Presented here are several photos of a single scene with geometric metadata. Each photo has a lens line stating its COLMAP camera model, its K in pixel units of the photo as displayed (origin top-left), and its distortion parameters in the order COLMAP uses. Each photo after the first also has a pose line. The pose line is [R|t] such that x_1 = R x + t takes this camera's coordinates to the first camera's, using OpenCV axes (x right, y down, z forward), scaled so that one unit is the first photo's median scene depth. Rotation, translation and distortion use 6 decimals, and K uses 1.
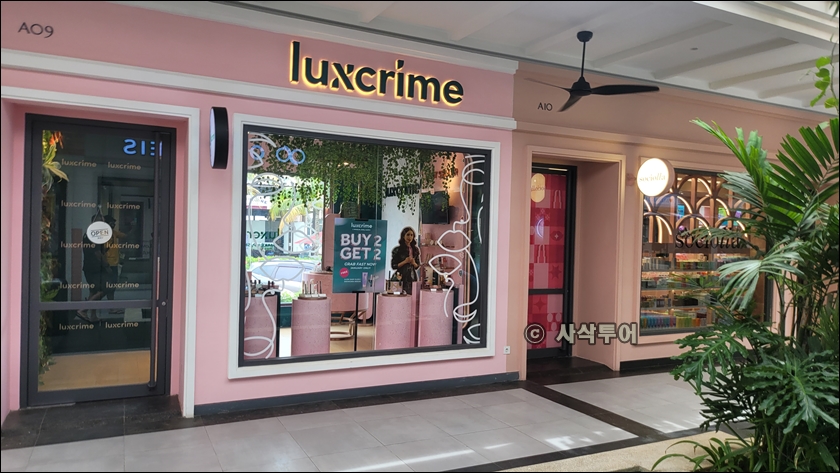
lens RADIAL K [[594.4, 0, 413.1], [0, 594.4, 236.1], [0, 0, 1]] dist [0.010456, -0.004381]
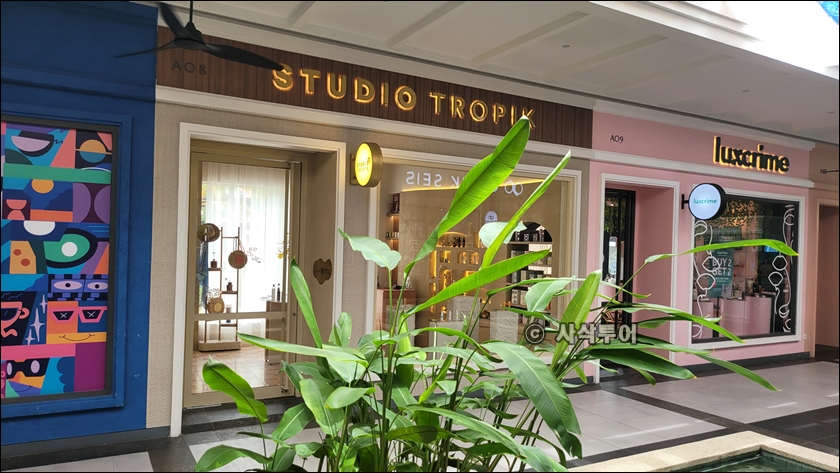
lens RADIAL K [[594.4, 0, 424.4], [0, 594.4, 240.3], [0, 0, 1]] dist [0.010456, -0.004381]
pose [[0.998617, 0.000584, 0.052578, -0.840048], [0.000415, 0.999820, -0.018991, -0.018905], [-0.052580, 0.018986, 0.998436, -0.419955]]
